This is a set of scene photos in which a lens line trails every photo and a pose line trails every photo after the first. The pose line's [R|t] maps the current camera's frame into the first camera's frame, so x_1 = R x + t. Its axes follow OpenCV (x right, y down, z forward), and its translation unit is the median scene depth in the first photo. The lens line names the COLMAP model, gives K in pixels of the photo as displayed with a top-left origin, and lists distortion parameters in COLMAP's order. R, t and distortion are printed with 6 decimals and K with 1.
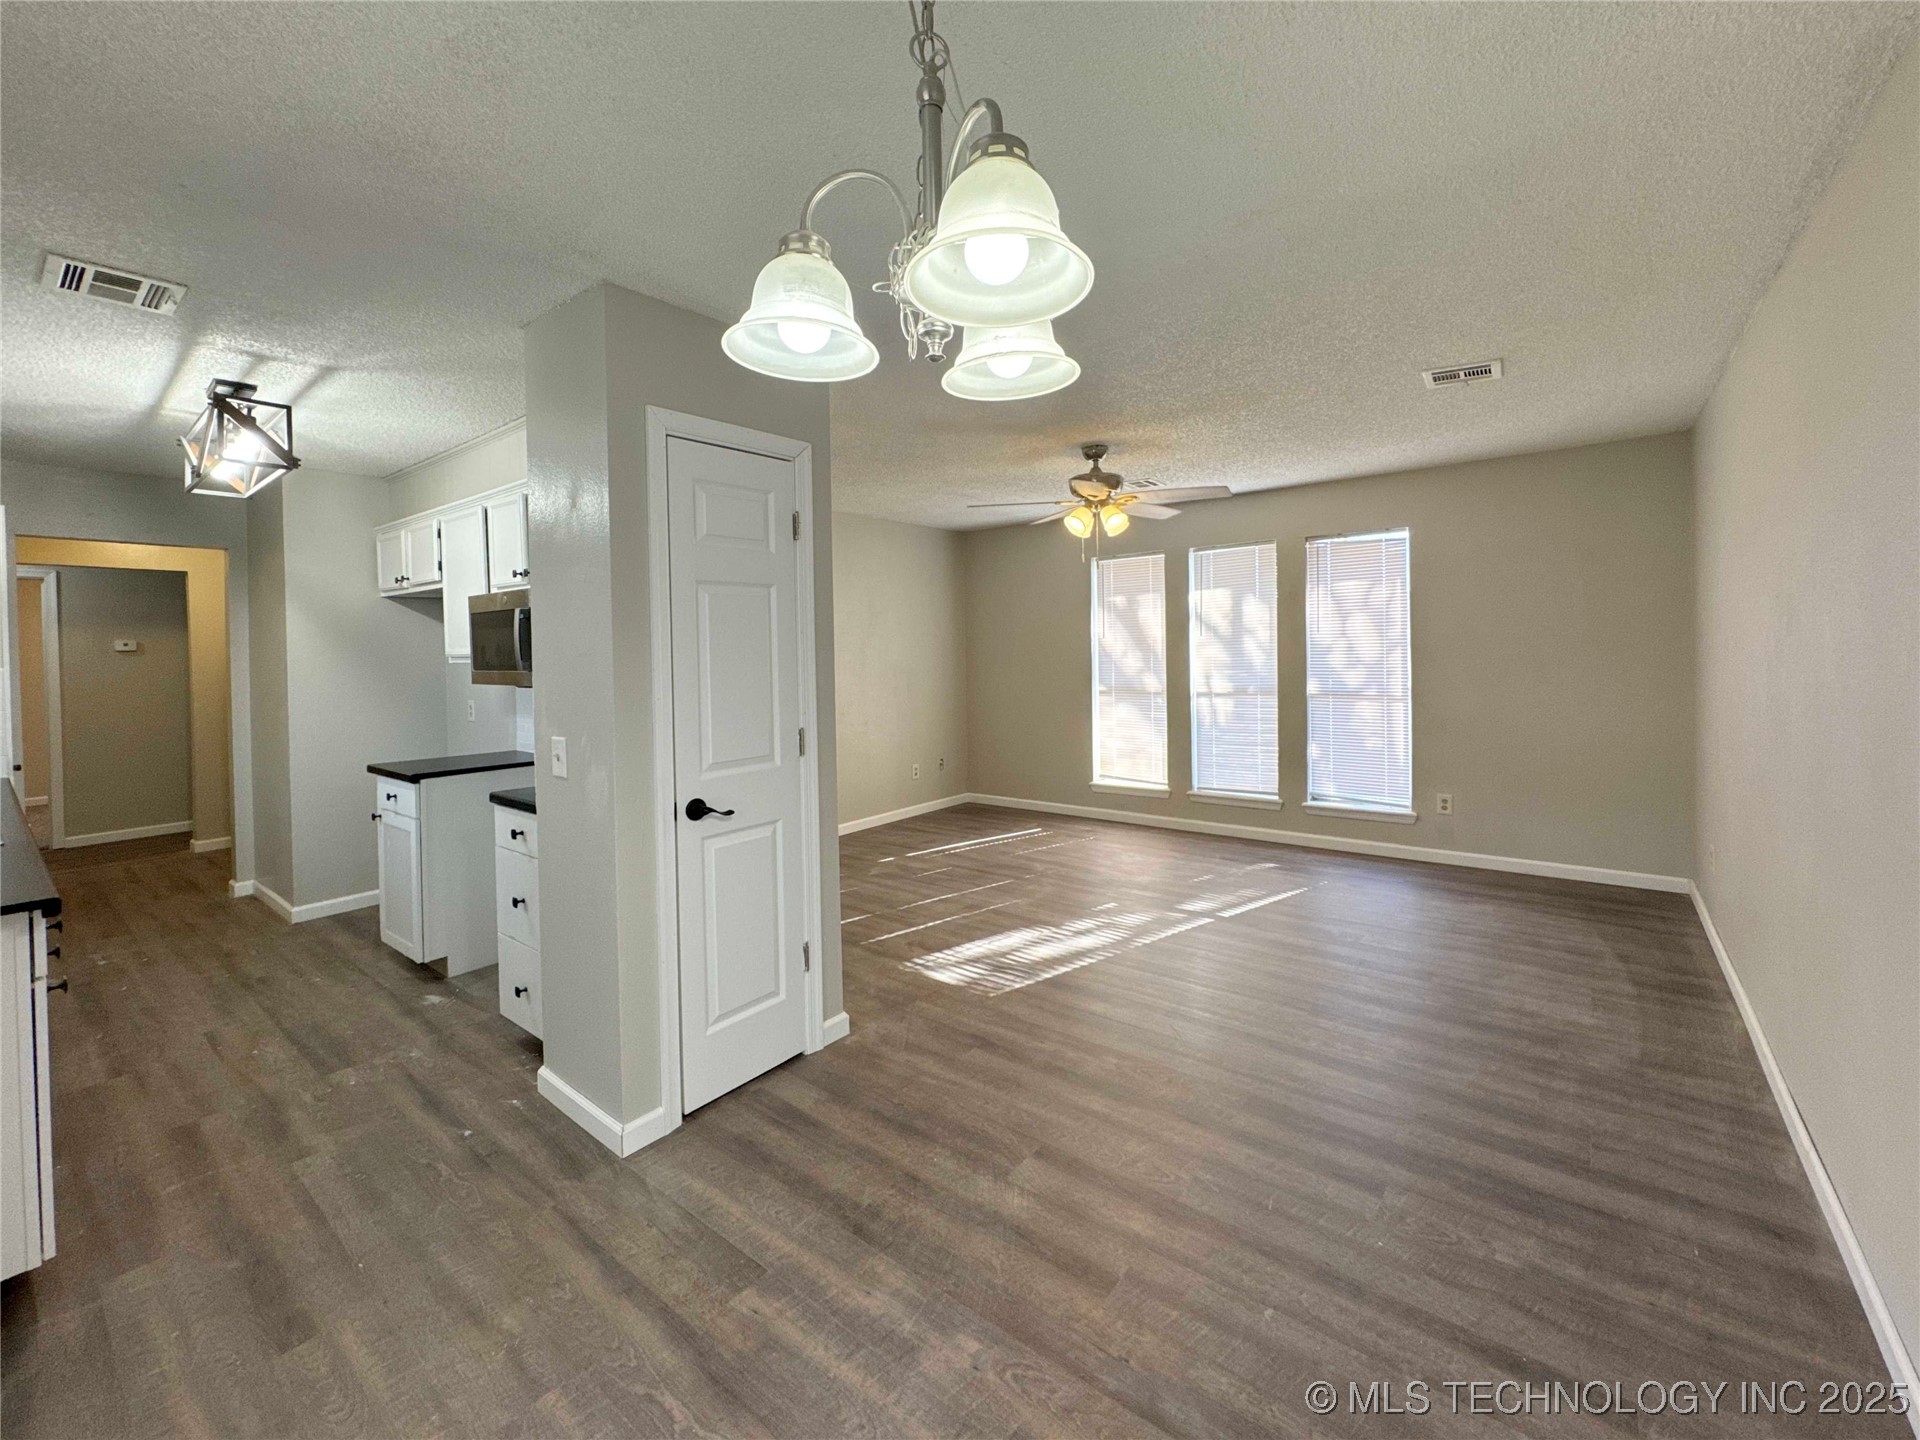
lens RADIAL K [[818.5, 0, 945.9], [0, 818.5, 705.1], [0, 0, 1]] dist [-0.005170, 0.000024]
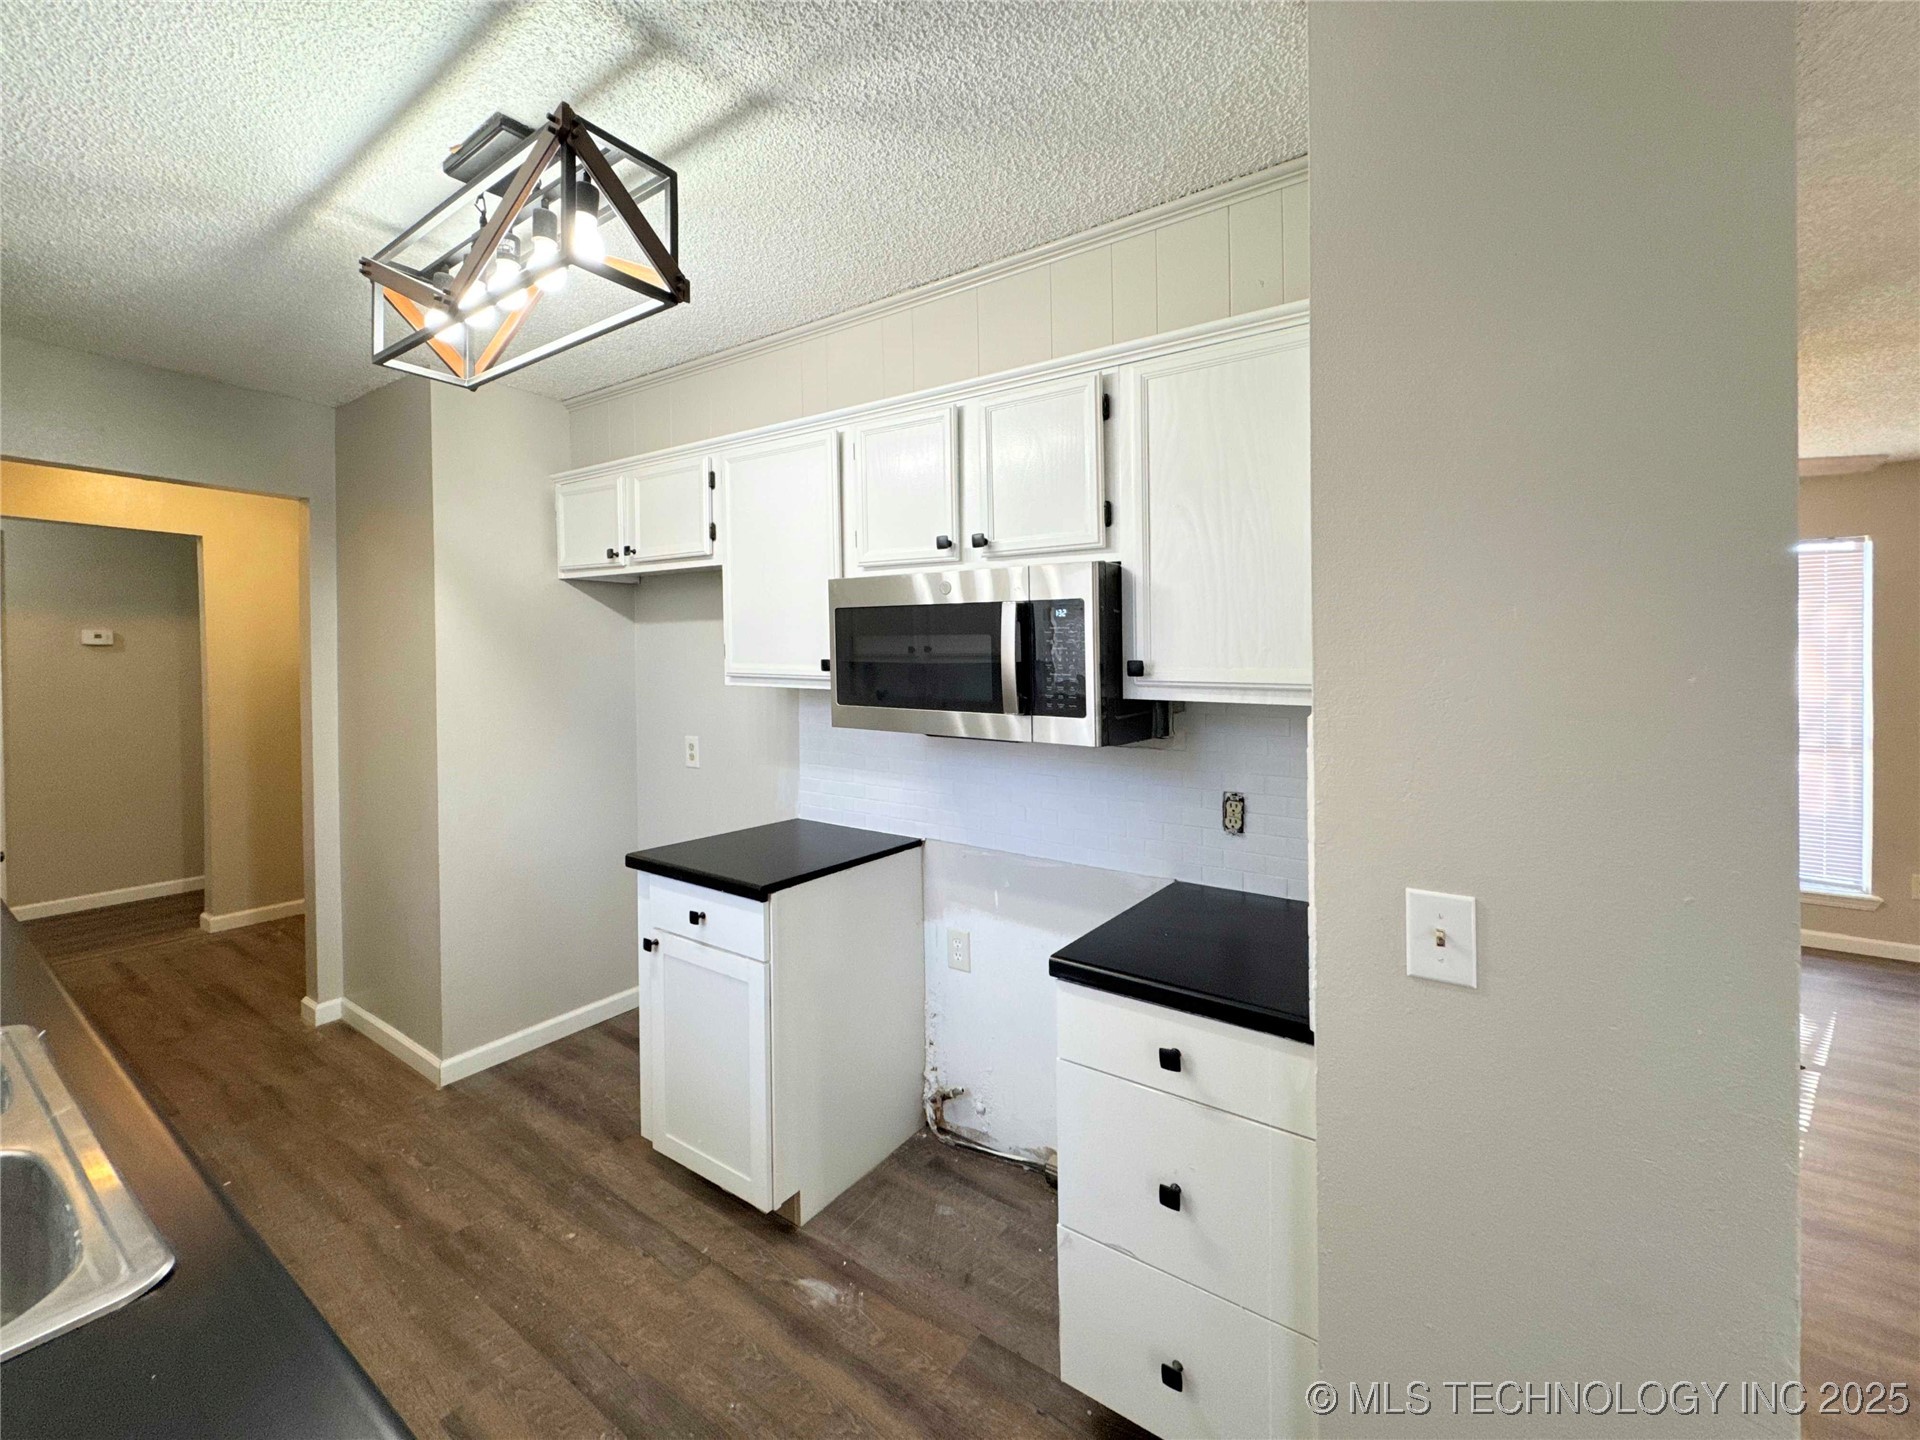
lens RADIAL K [[818.5, 0, 958.4], [0, 818.5, 724.5], [0, 0, 1]] dist [-0.005170, 0.000024]
pose [[0.996958, 0.020694, 0.075148, -0.452021], [-0.021571, 0.999708, 0.010878, -0.030480], [-0.074901, -0.012466, 0.997113, 0.337205]]
